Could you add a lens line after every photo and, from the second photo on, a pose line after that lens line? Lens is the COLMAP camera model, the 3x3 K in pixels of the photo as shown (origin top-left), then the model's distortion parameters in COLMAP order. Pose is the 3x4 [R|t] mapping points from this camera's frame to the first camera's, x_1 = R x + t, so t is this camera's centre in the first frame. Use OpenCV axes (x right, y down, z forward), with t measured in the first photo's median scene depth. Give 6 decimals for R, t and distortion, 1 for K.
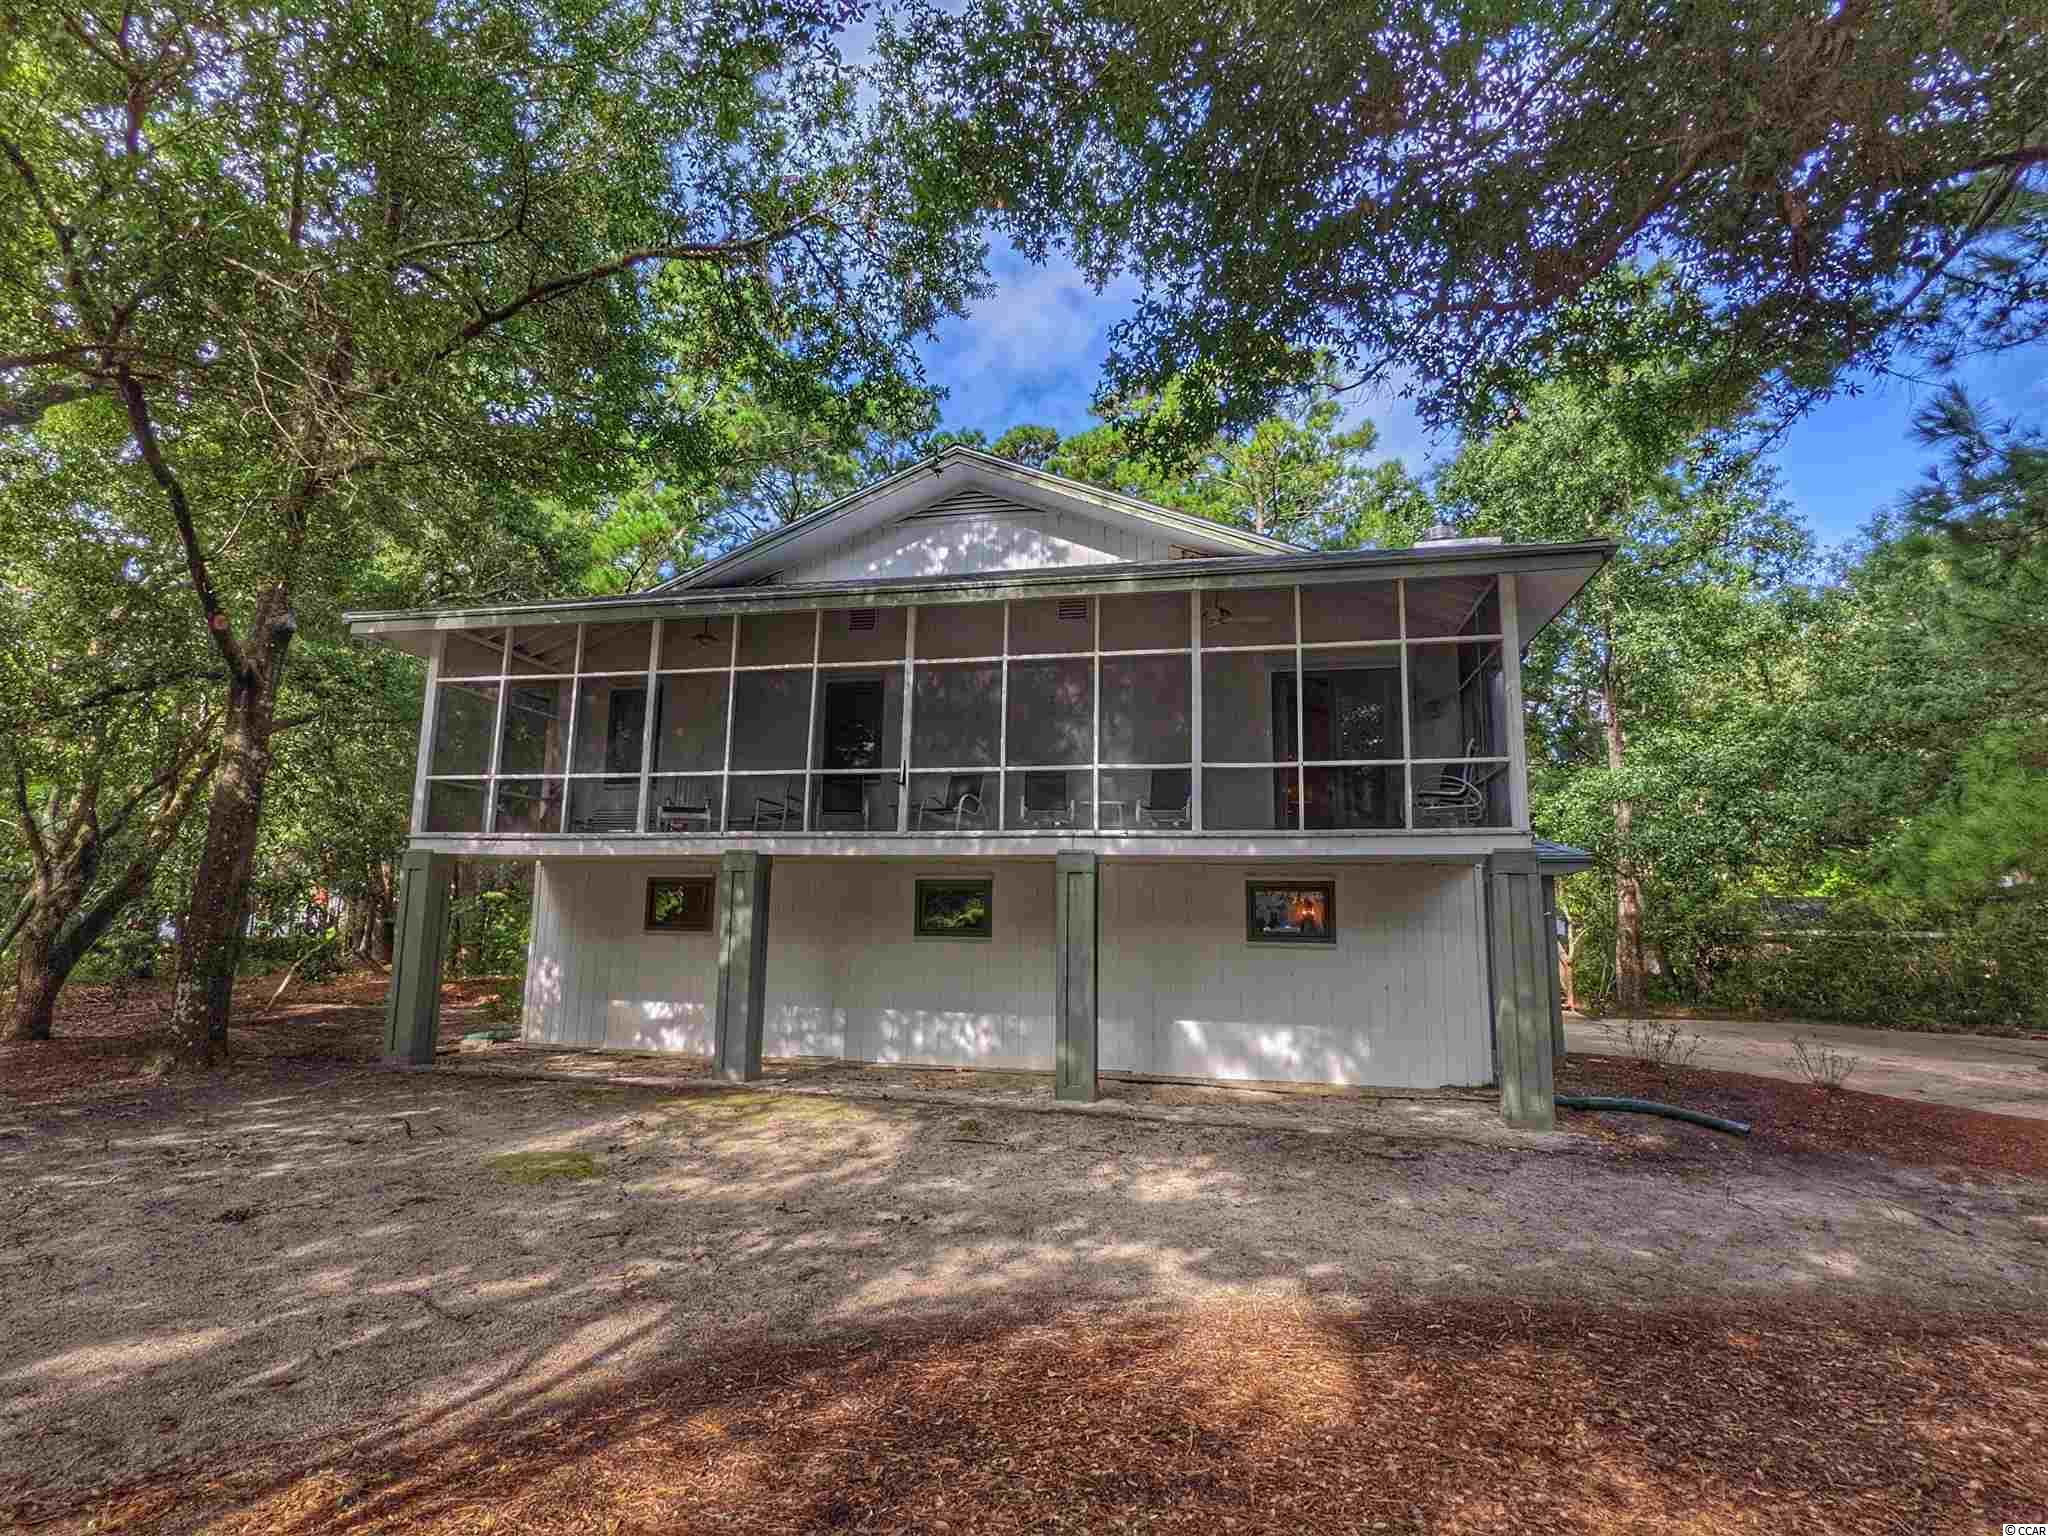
lens RADIAL K [[994.6, 0, 1024.0], [0, 994.6, 768.0], [0, 0, 1]] dist [-0.000316, 0.000482]
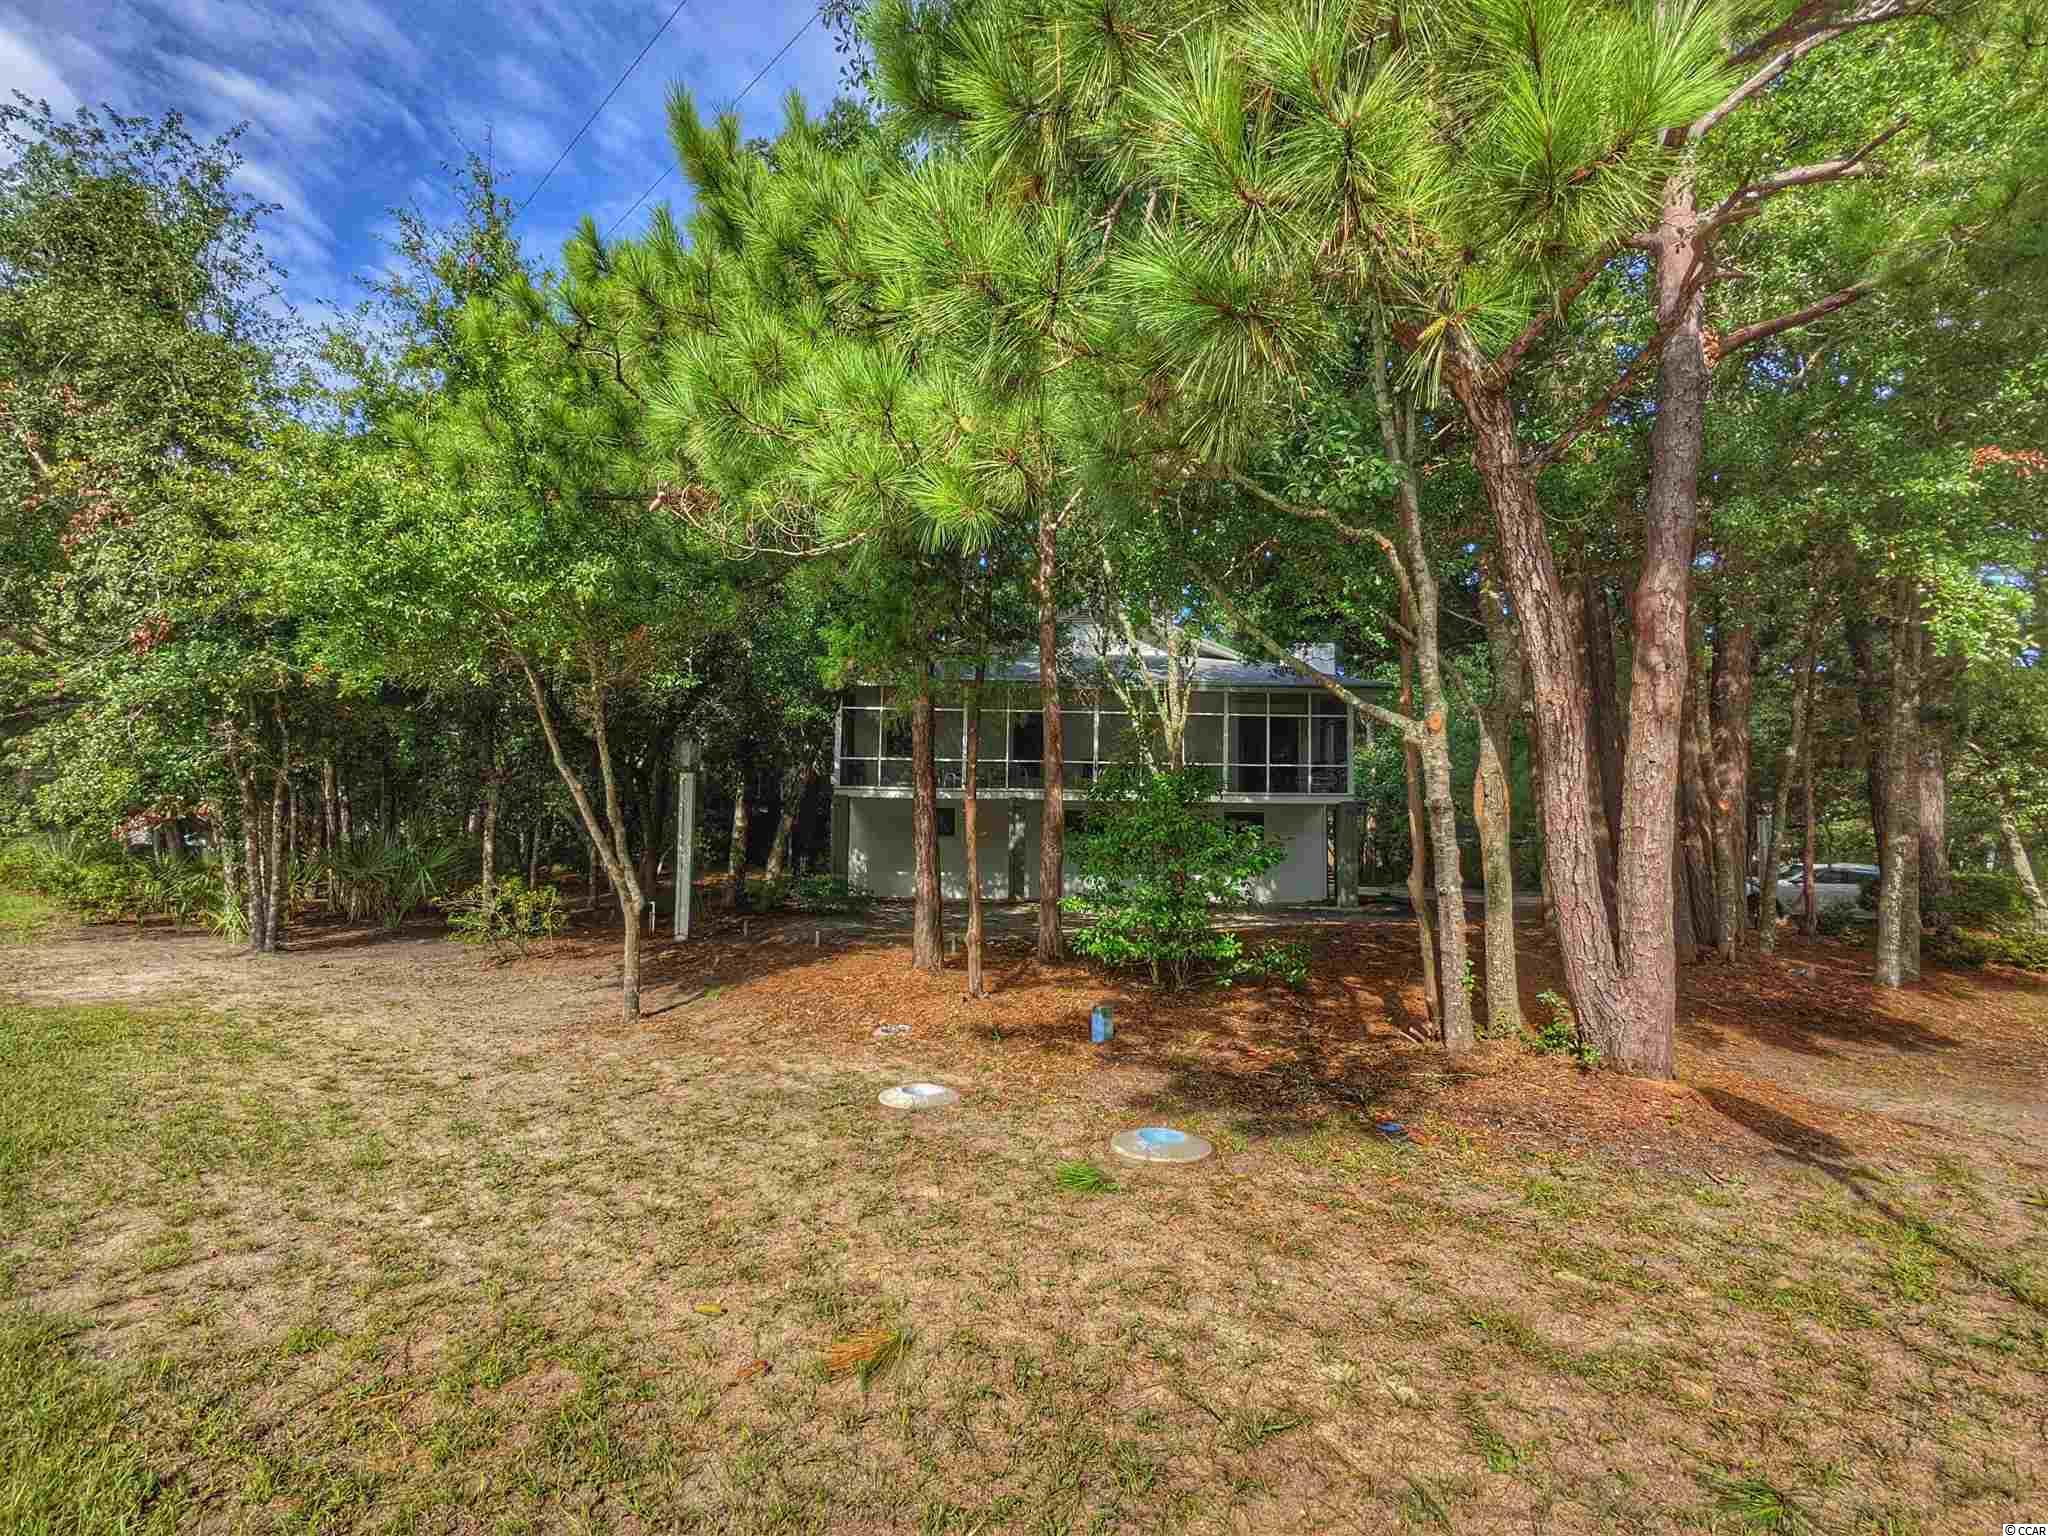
lens RADIAL K [[994.6, 0, 1024.0], [0, 994.6, 768.0], [0, 0, 1]] dist [-0.000316, 0.000482]
pose [[0.973294, 0.013830, 0.229144, -0.776206], [-0.030142, 0.997241, 0.067837, -0.127975], [-0.227573, -0.072932, 0.971026, -1.114269]]
